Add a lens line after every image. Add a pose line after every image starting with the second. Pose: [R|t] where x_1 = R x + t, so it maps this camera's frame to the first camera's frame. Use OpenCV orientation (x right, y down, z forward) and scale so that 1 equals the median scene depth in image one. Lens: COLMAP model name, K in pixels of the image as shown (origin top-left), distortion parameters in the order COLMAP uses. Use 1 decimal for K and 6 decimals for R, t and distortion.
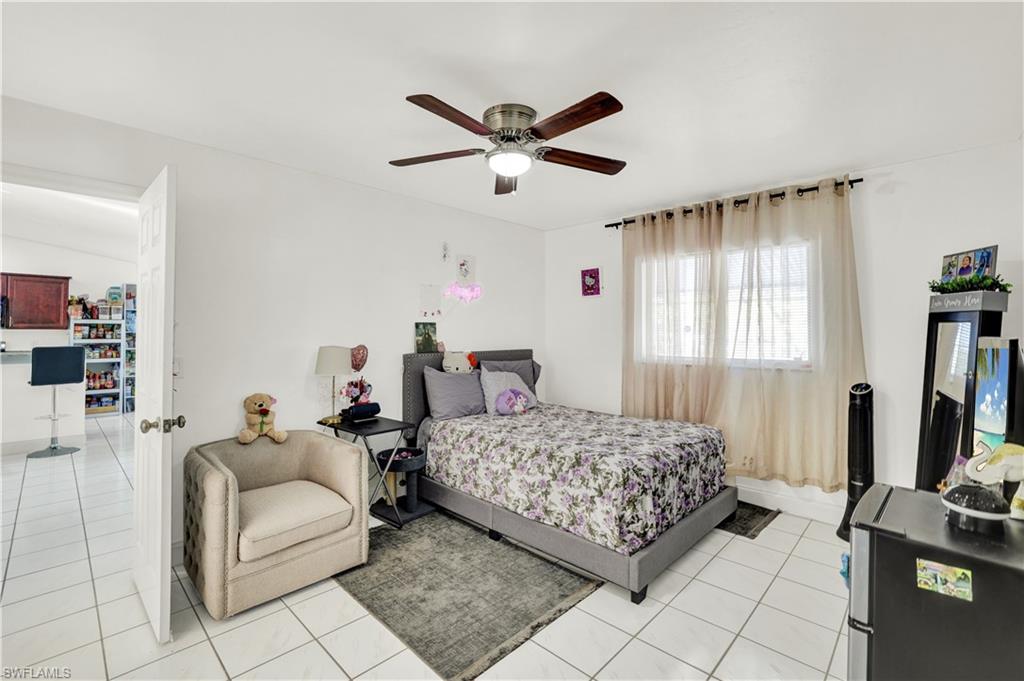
lens RADIAL K [[445.0, 0, 508.7], [0, 445.0, 334.6], [0, 0, 1]] dist [-0.002334, 0.000295]
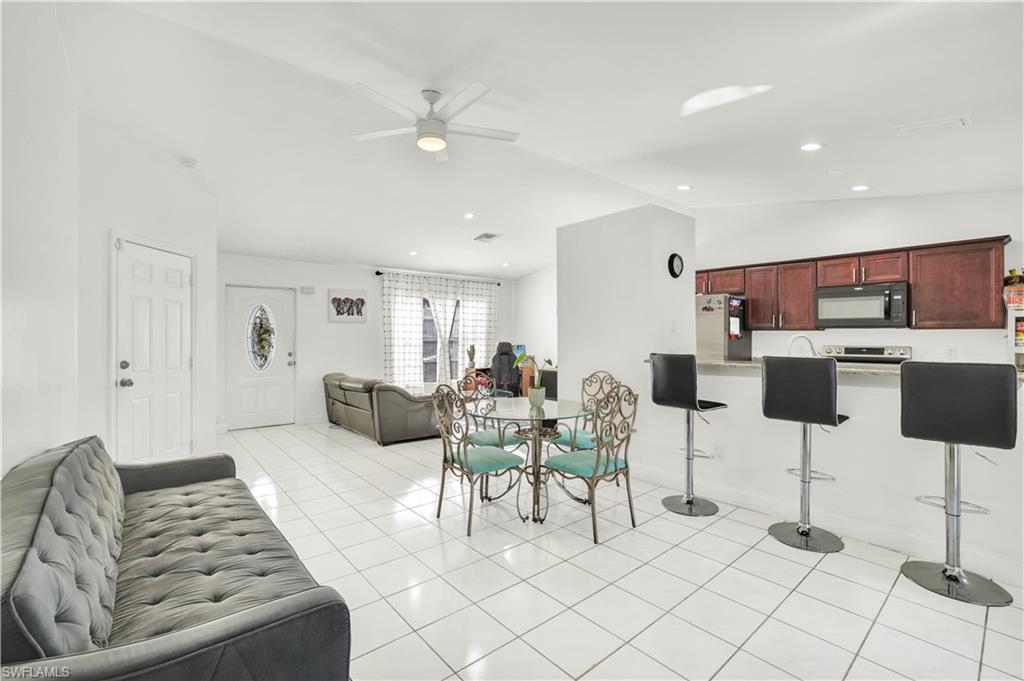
lens RADIAL K [[445.0, 0, 508.9], [0, 445.0, 338.0], [0, 0, 1]] dist [-0.002334, 0.000295]
pose [[-0.079141, -0.007474, -0.996835, -0.379764], [-0.002141, 0.999971, -0.007327, 0.006994], [0.996861, 0.001554, -0.079155, 0.419215]]
